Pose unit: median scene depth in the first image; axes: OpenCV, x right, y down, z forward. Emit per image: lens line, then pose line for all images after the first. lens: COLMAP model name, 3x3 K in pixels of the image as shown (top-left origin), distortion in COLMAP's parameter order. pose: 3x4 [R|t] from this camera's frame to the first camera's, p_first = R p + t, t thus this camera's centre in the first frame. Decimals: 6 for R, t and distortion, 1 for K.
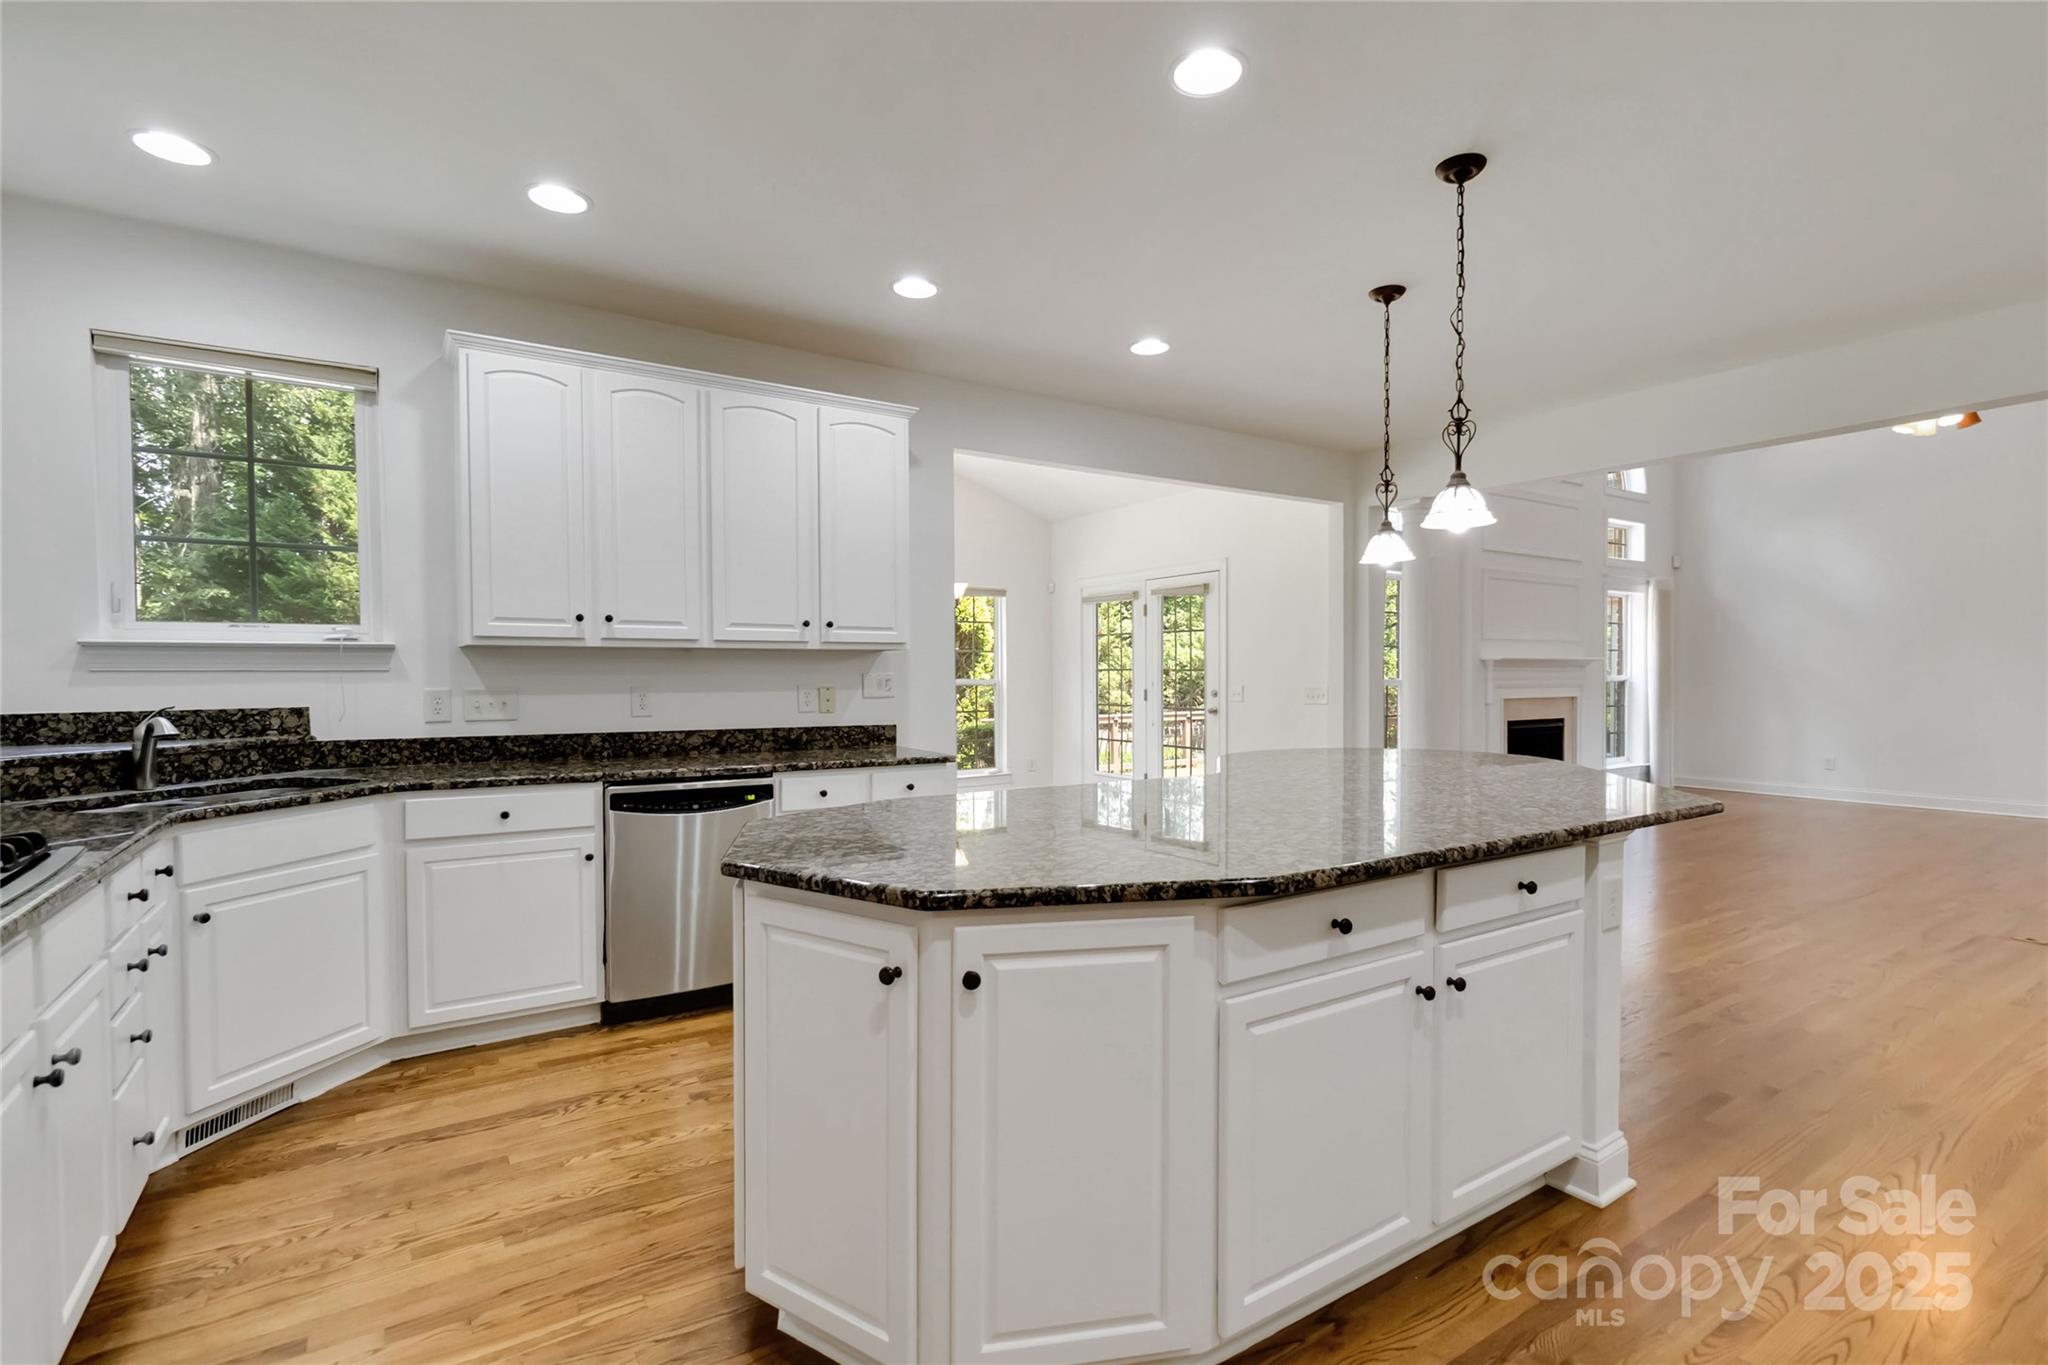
lens RADIAL K [[957.1, 0, 1037.2], [0, 957.1, 668.8], [0, 0, 1]] dist [0.001492, 0.000803]
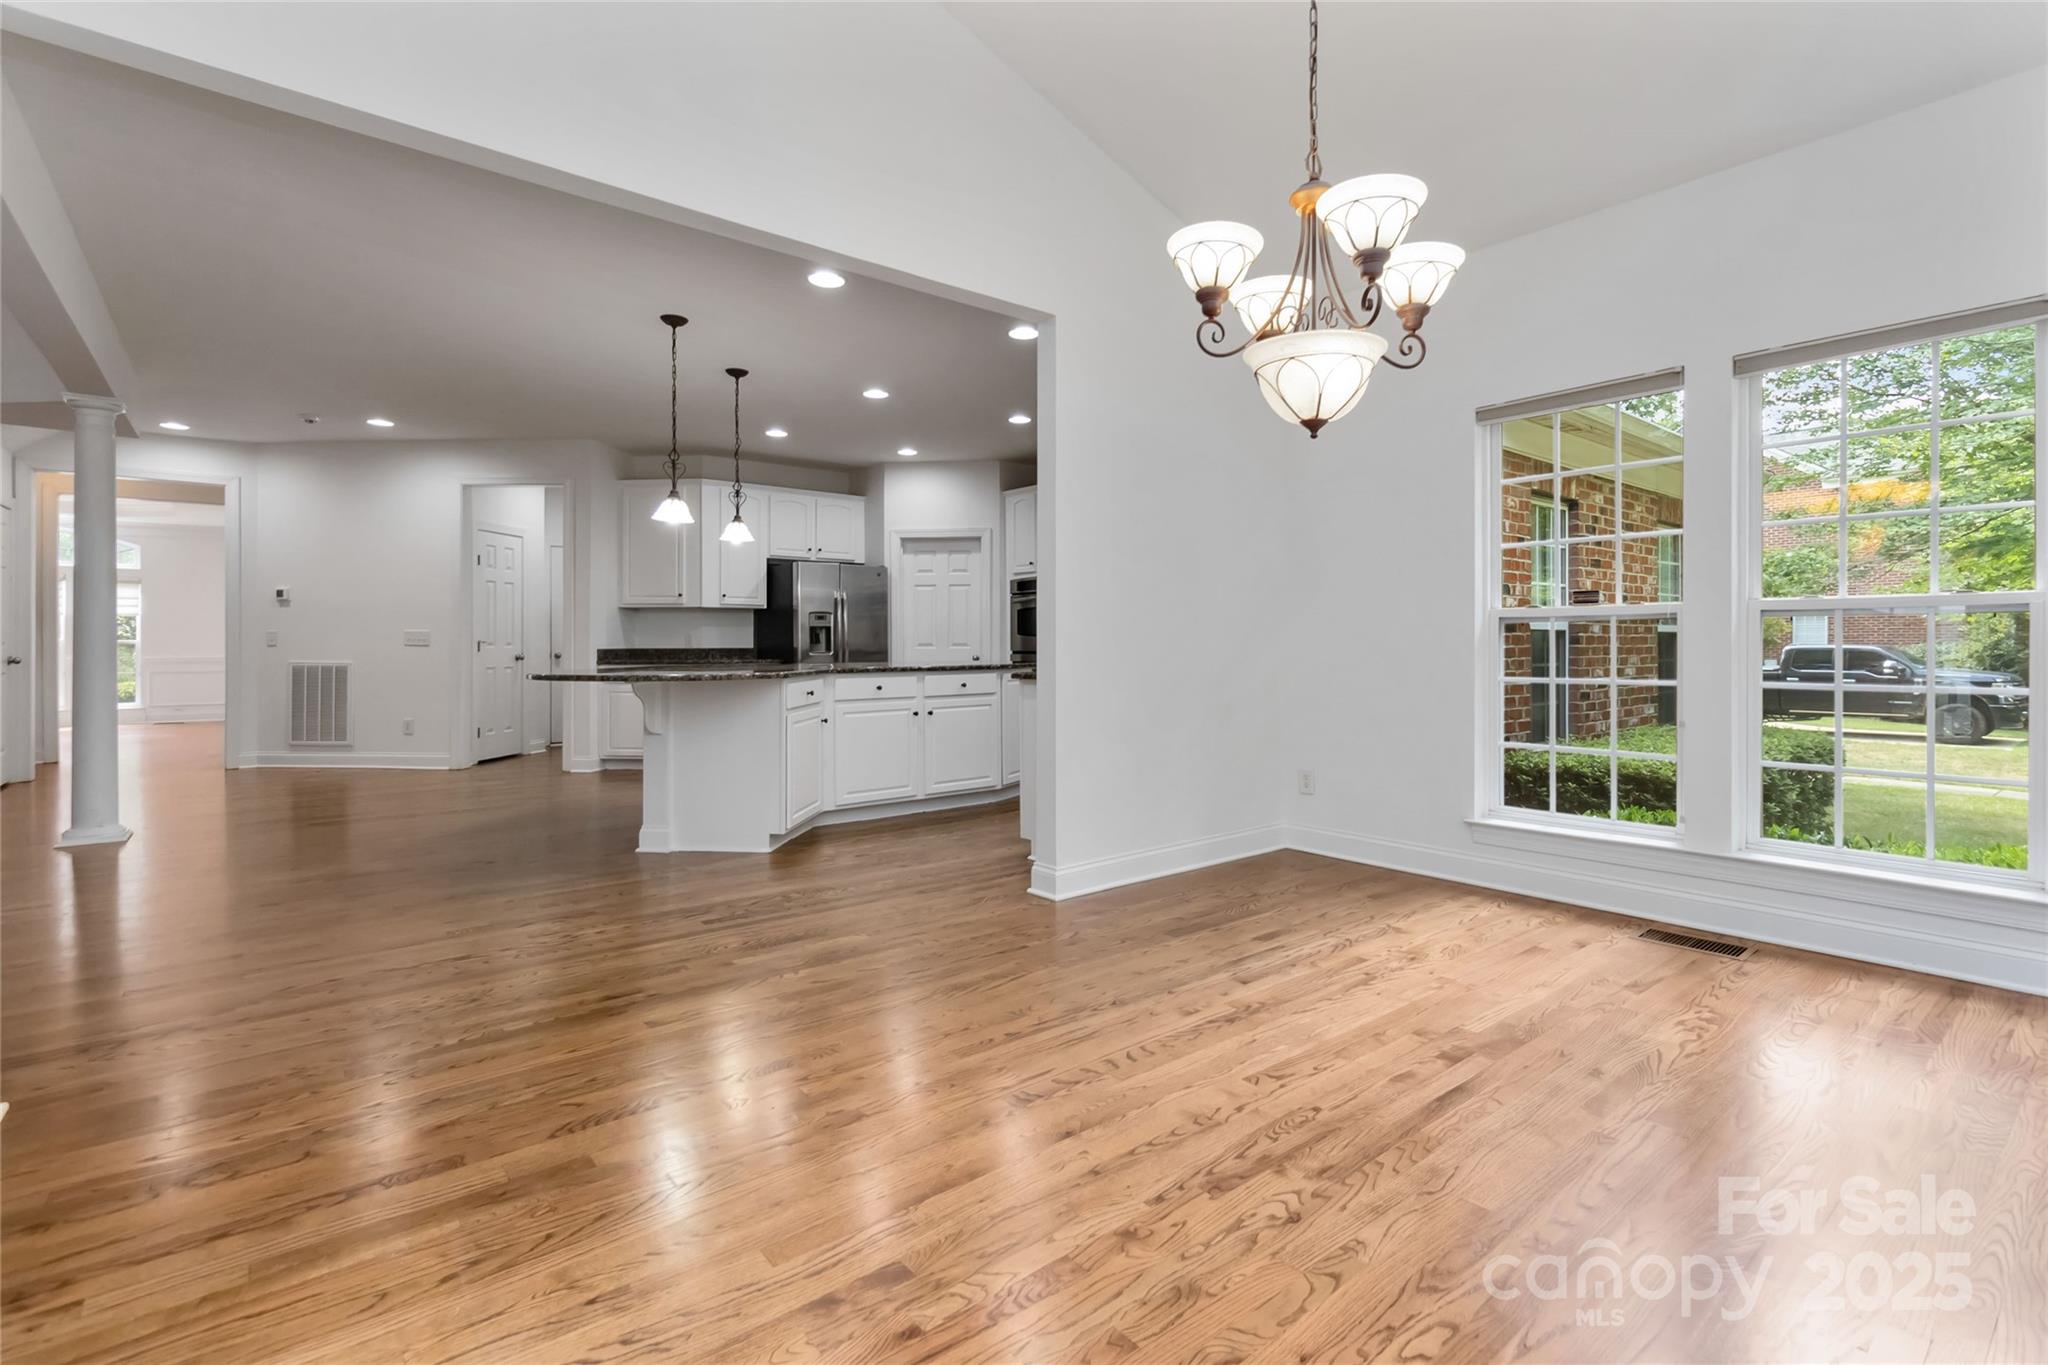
lens RADIAL K [[947.8, 0, 1028.0], [0, 947.8, 642.8], [0, 0, 1]] dist [-0.001227, -0.000095]
pose [[-0.995985, 0.006021, -0.089316, -0.000313], [0.006964, 0.999923, -0.010243, 0.077018], [0.089247, -0.010824, -0.995951, 2.485180]]
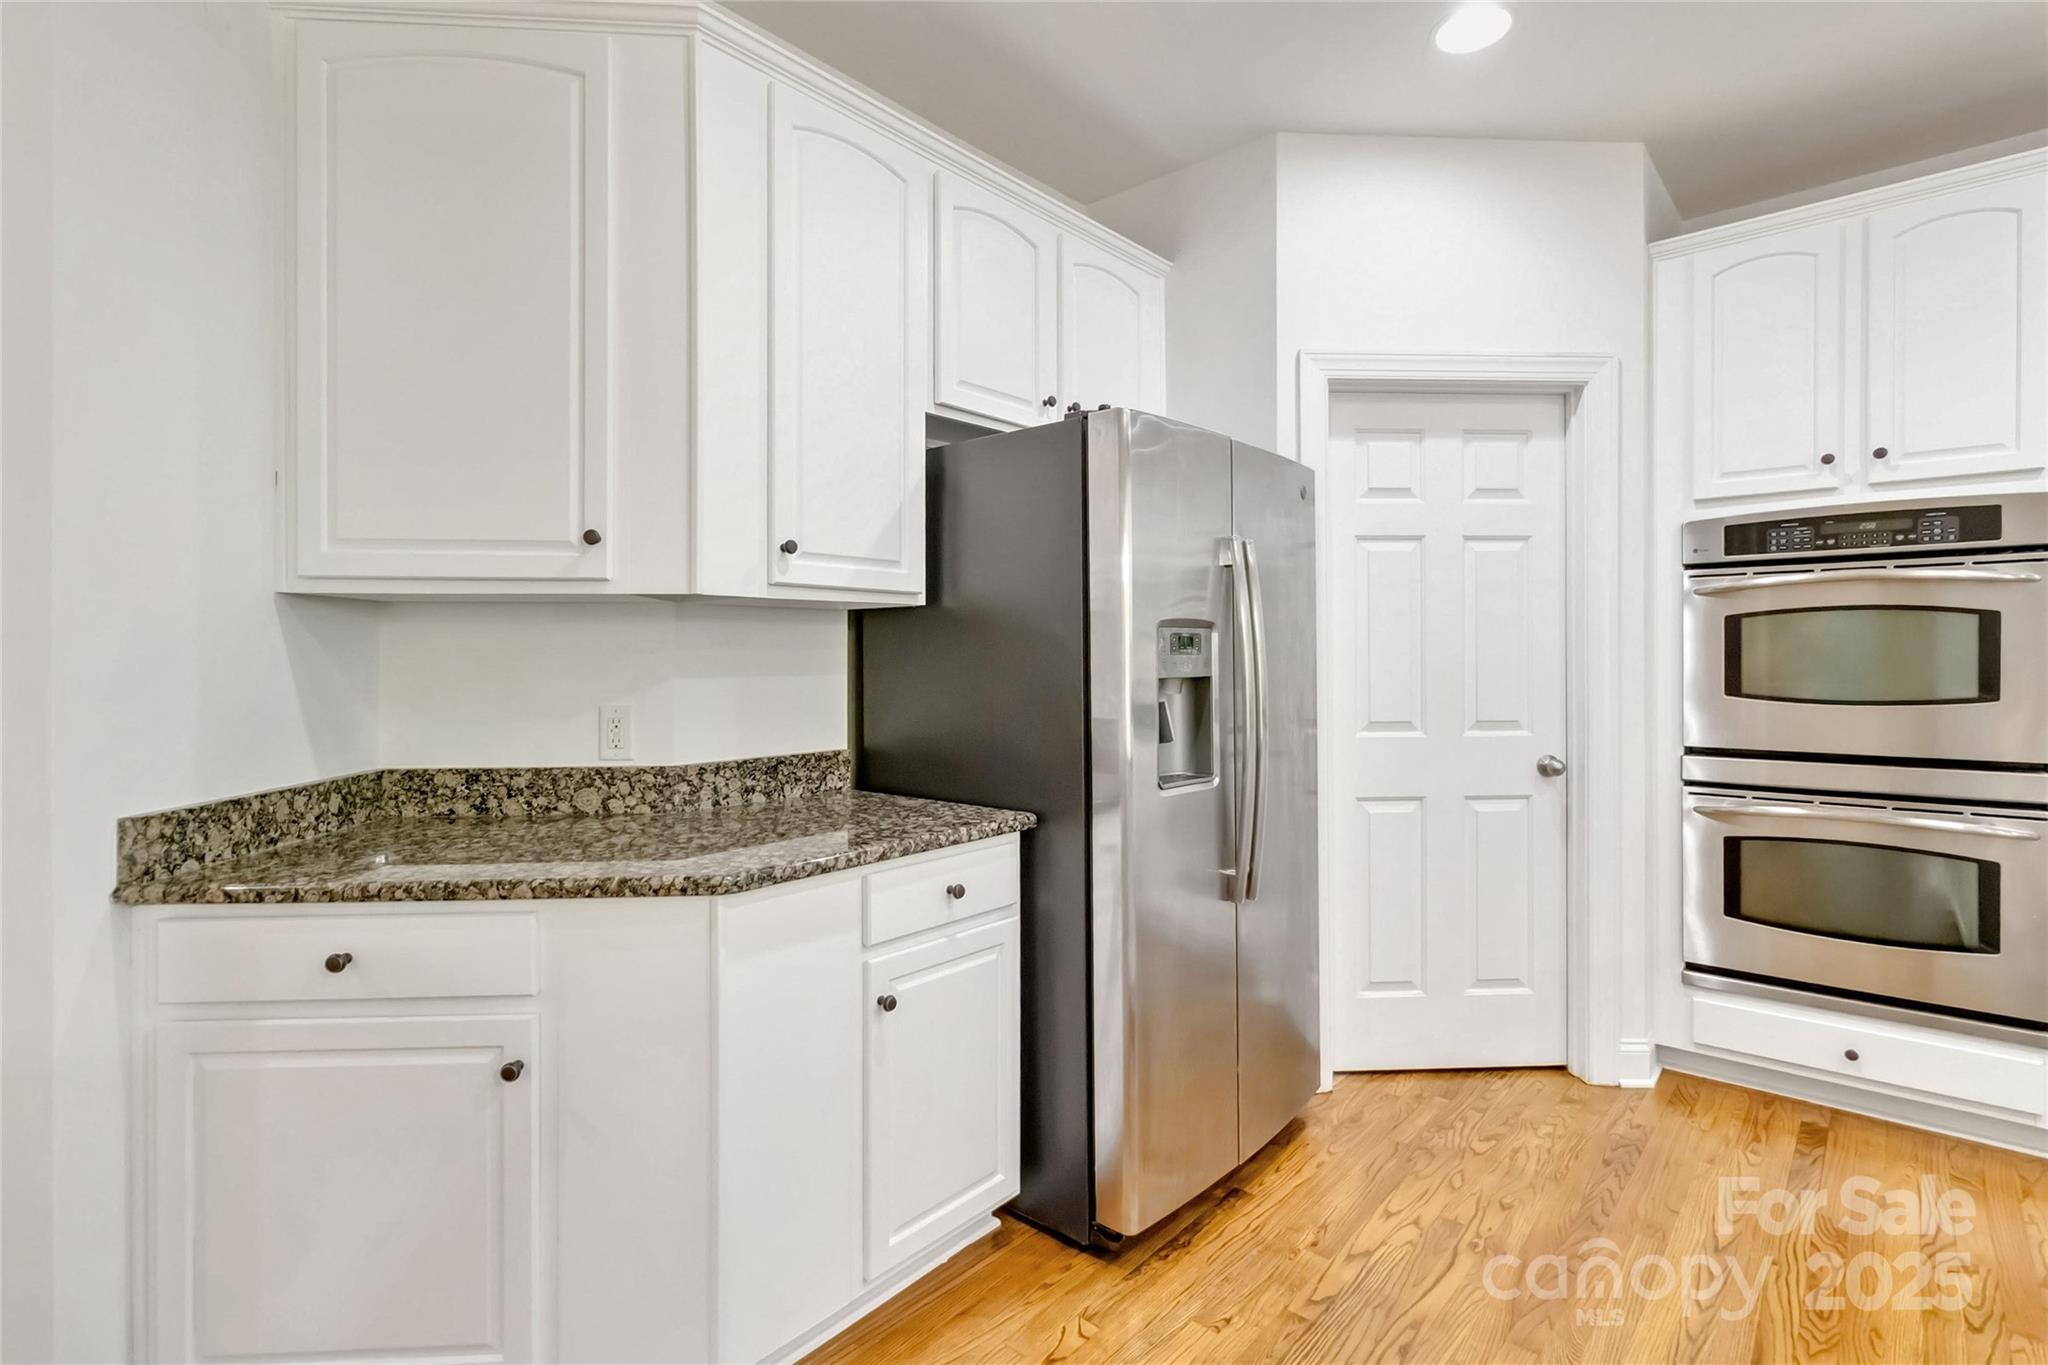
lens RADIAL K [[968.6, 0, 1043.0], [0, 968.6, 654.4], [0, 0, 1]] dist [0.000911, 0.000429]
pose [[-0.967701, 0.008134, -0.251970, 0.533784], [0.010998, 0.999890, -0.009961, 0.000209], [0.251861, -0.012410, -0.967684, 0.668507]]
